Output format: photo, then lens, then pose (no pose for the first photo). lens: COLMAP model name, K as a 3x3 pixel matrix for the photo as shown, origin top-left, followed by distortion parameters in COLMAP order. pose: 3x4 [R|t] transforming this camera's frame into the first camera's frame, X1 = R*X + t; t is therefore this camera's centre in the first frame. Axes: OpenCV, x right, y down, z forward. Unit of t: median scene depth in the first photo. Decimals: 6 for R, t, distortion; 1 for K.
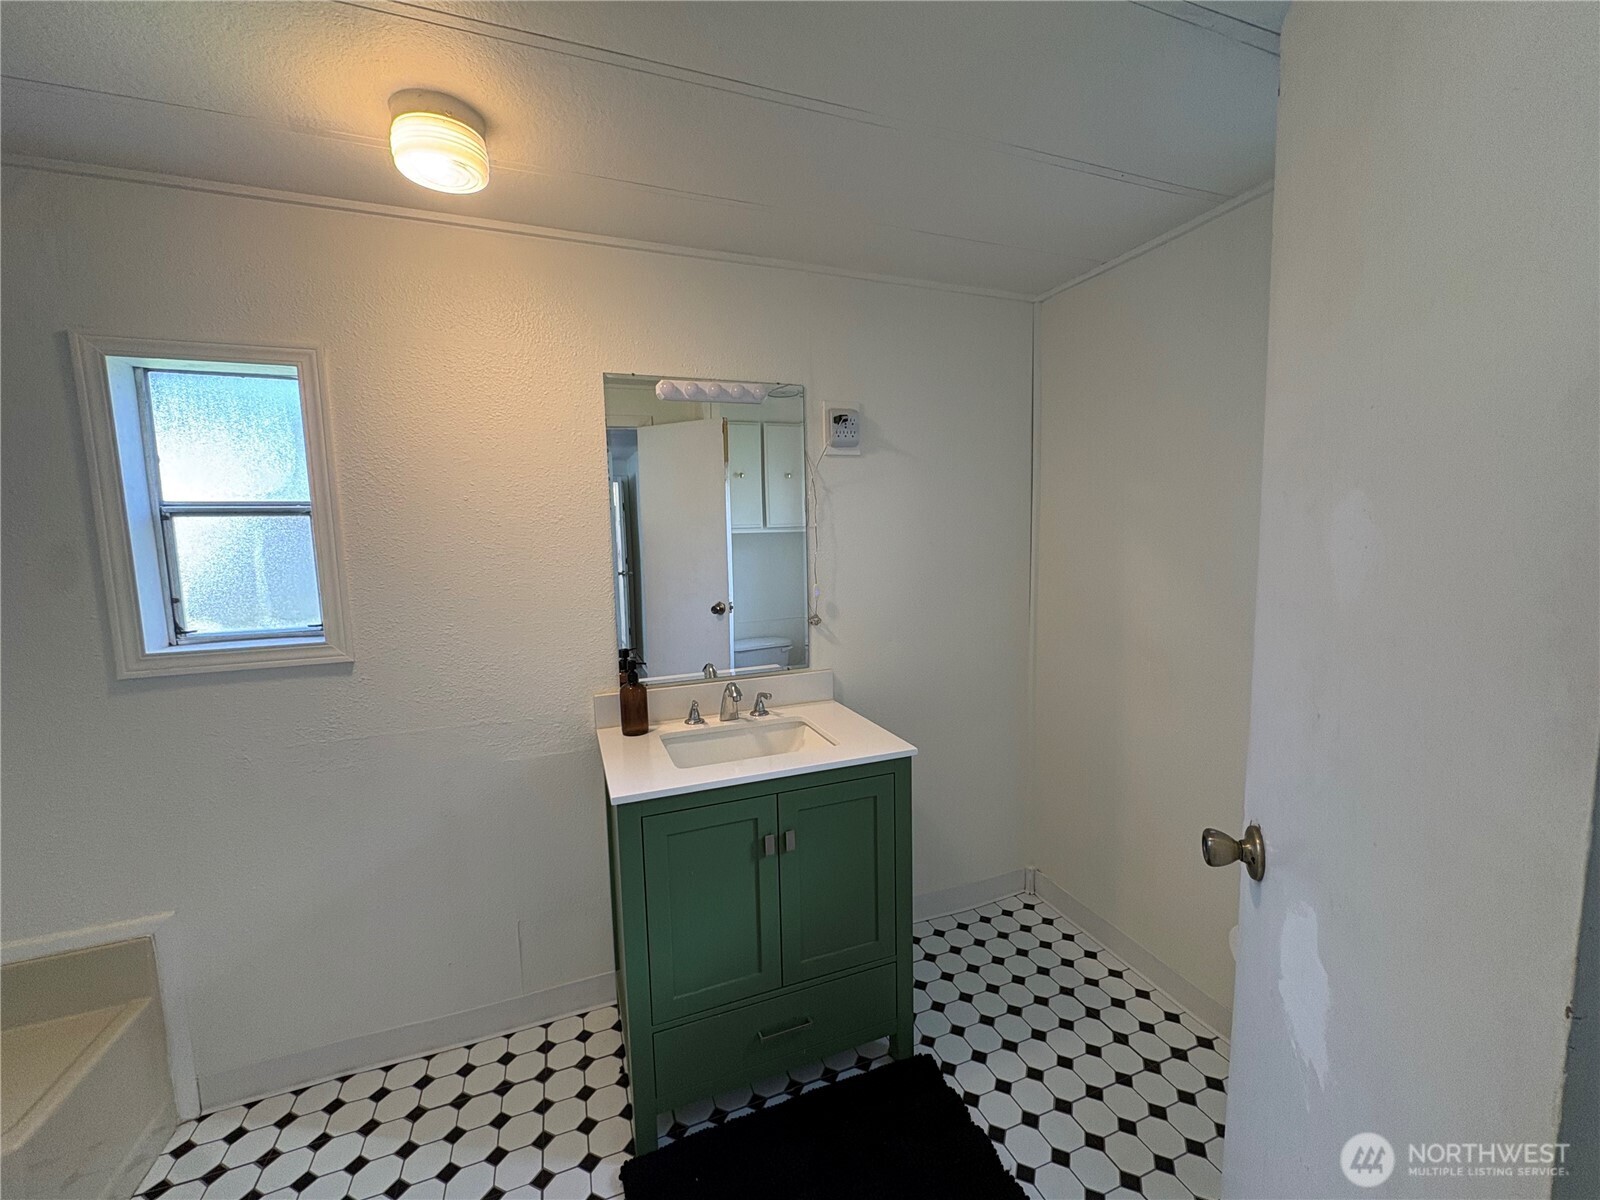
lens RADIAL K [[634.8, 0, 799.1], [0, 634.8, 595.5], [0, 0, 1]] dist [0.000715, -0.000366]
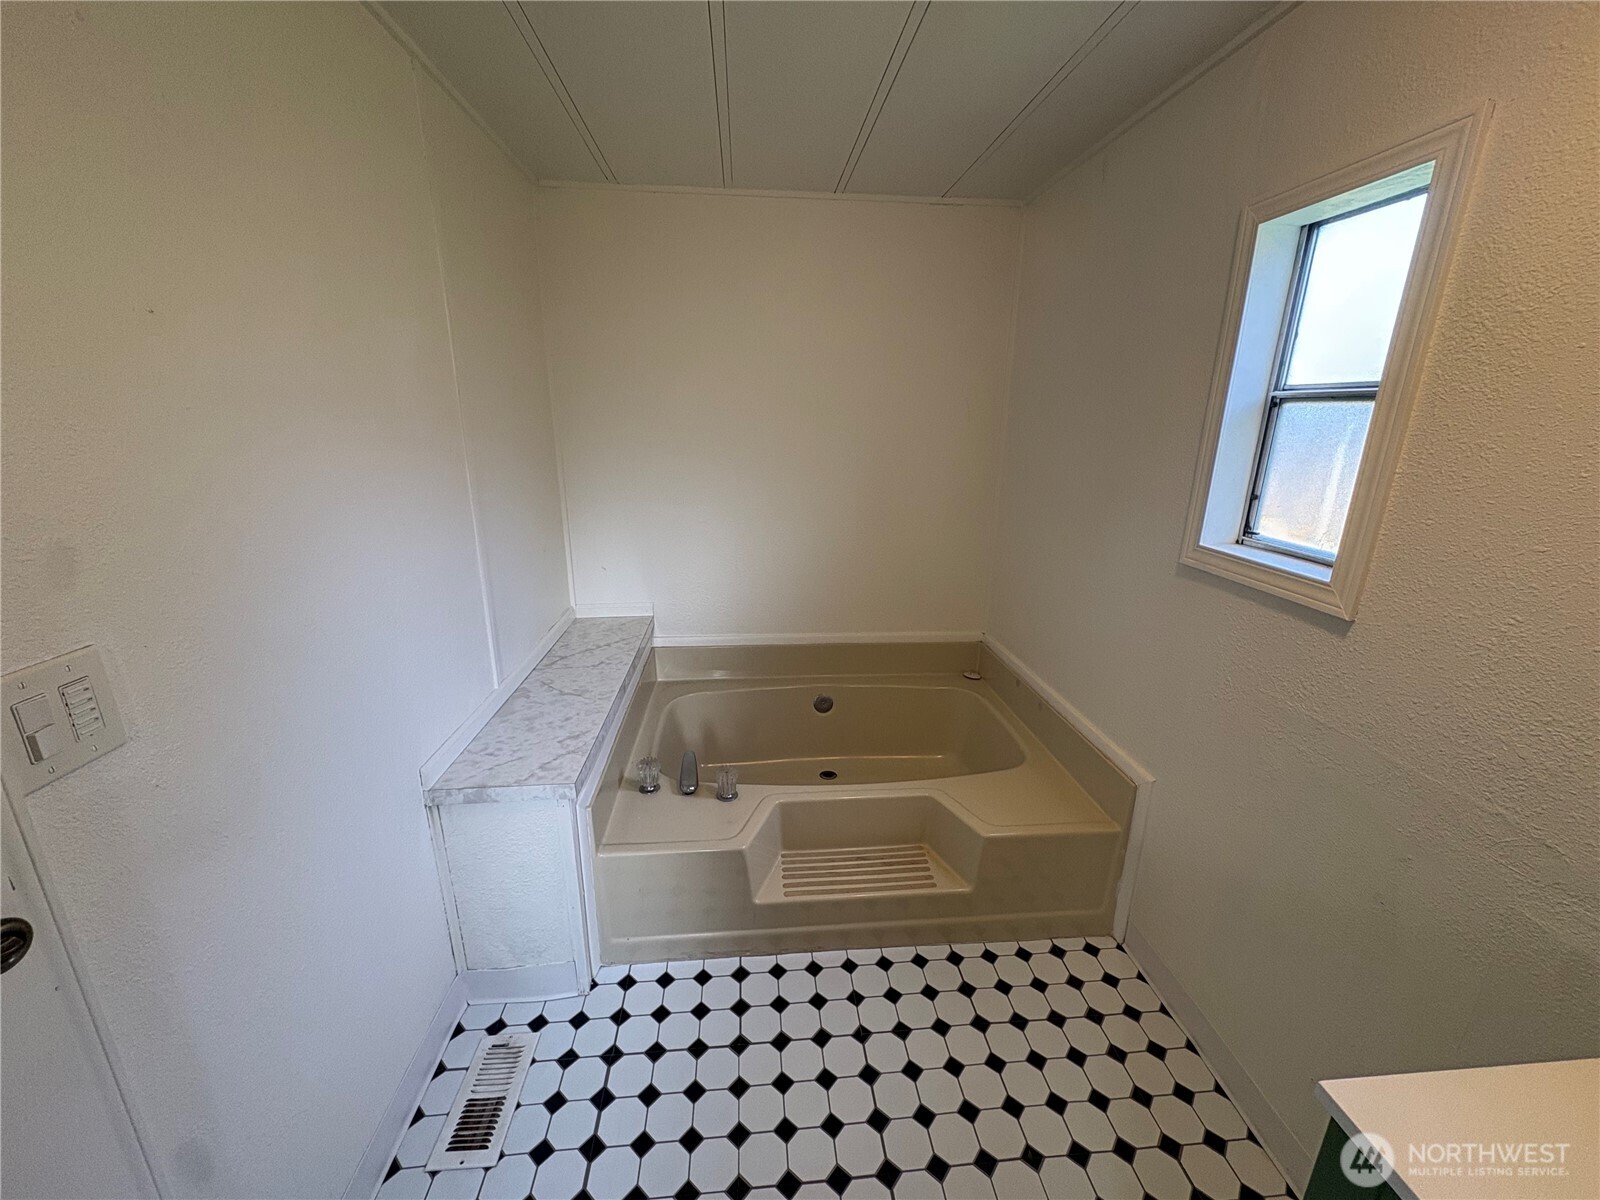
lens RADIAL K [[634.8, 0, 798.7], [0, 634.8, 599.9], [0, 0, 1]] dist [0.000715, -0.000366]
pose [[-0.268052, 0.287470, -0.919516, 0.092569], [-0.108393, 0.939385, 0.325280, -0.080032], [0.957287, 0.186861, -0.220644, 0.593749]]
